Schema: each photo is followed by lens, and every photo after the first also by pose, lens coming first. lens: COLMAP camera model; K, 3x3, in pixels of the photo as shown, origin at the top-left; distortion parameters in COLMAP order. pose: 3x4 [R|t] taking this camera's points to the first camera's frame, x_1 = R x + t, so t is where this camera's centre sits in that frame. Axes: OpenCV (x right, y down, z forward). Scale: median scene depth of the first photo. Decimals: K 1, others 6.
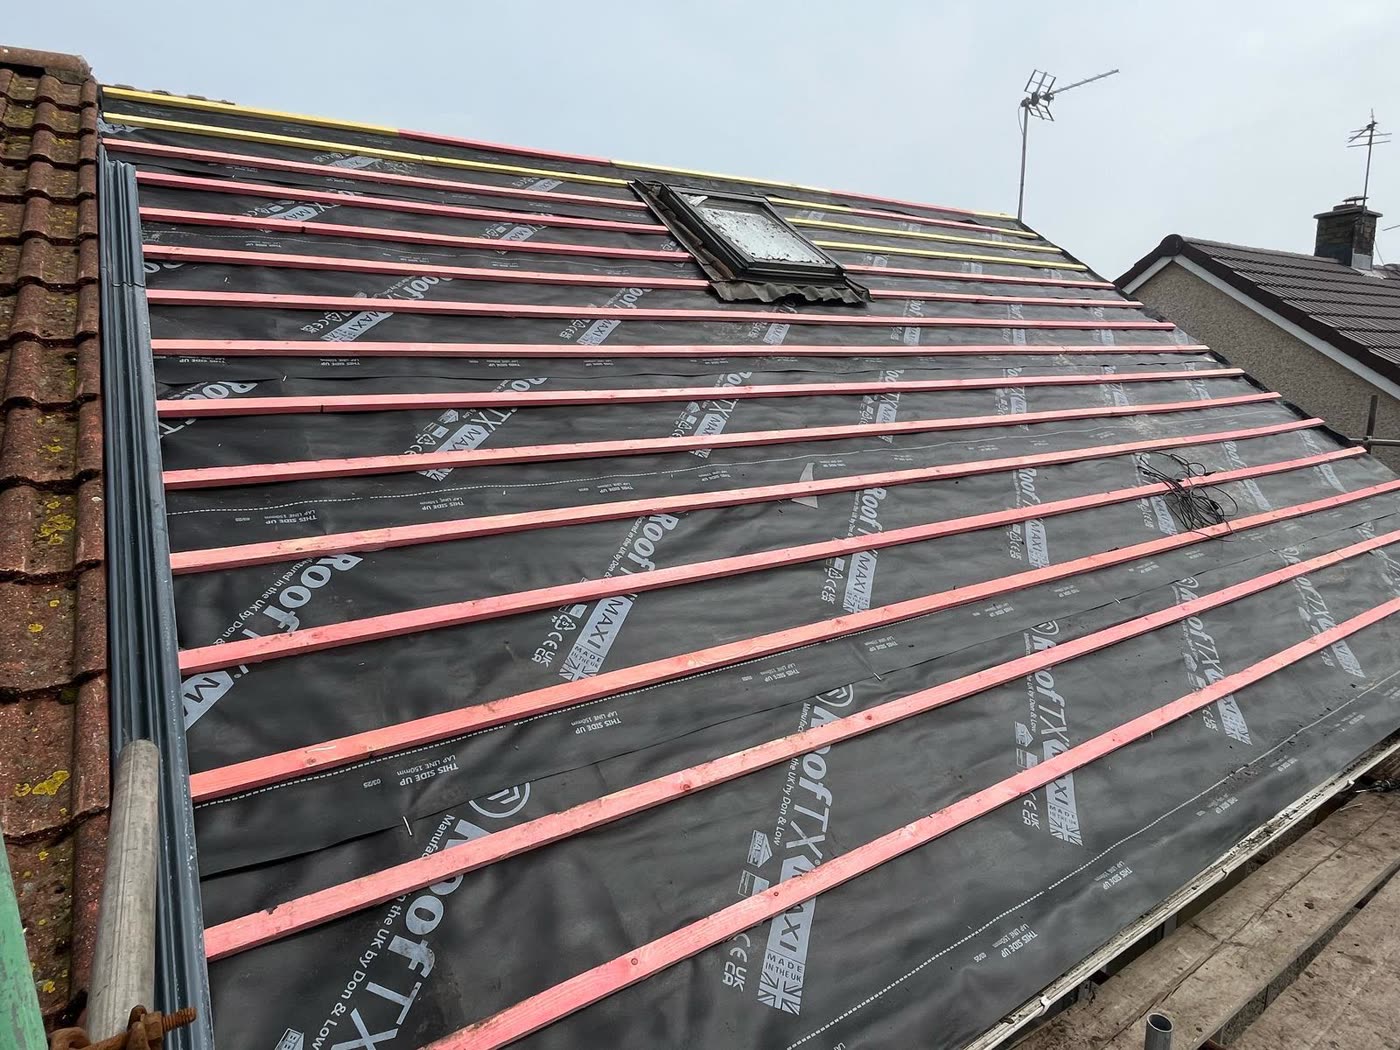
lens RADIAL K [[696.8, 0, 700.0], [0, 696.8, 525.0], [0, 0, 1]] dist [-0.032791, 0.056354]
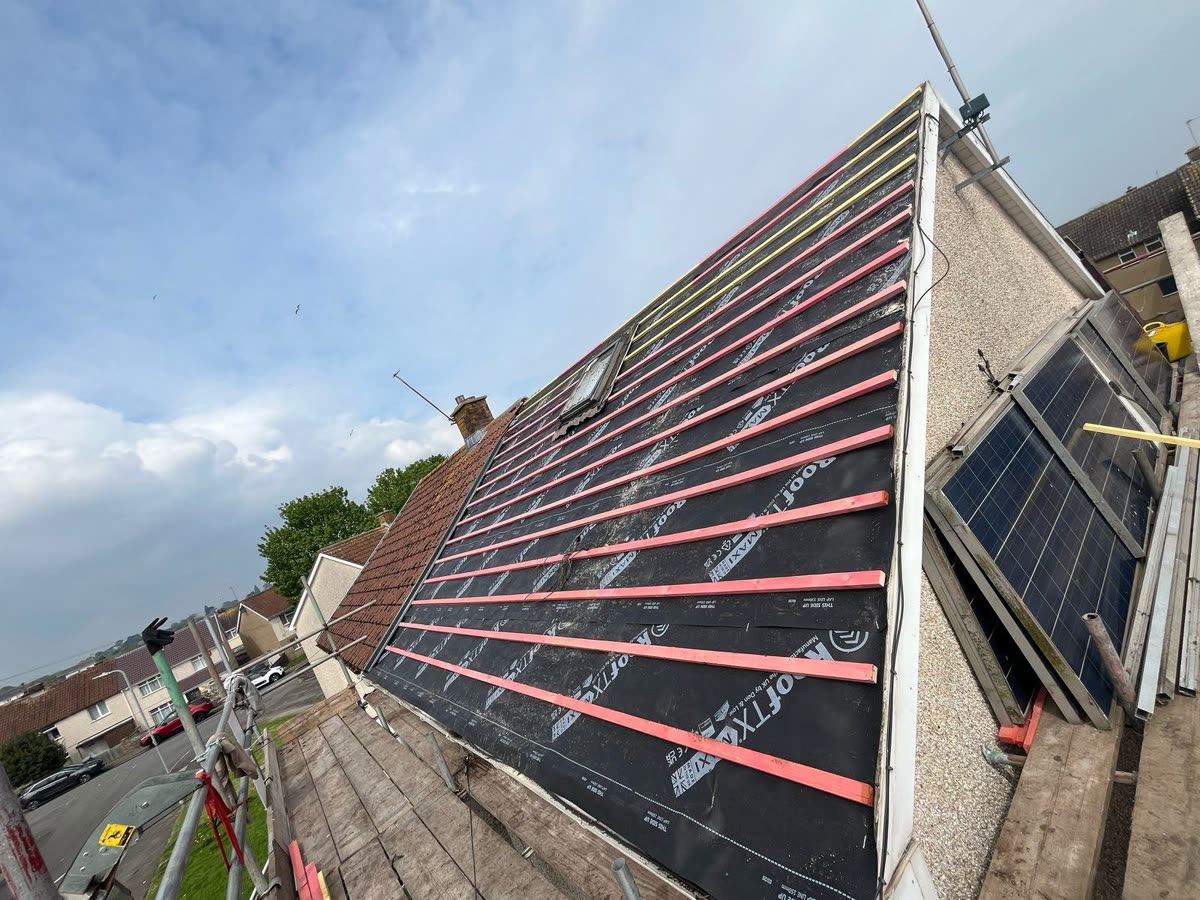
lens RADIAL K [[484.8, 0, 600.0], [0, 484.8, 450.0], [0, 0, 1]] dist [0.076931, 0.000083]
pose [[0.102080, -0.043054, -0.993844, 1.211939], [0.221825, 0.974892, -0.019449, -0.172218], [0.969728, -0.218475, 0.109067, 0.701825]]
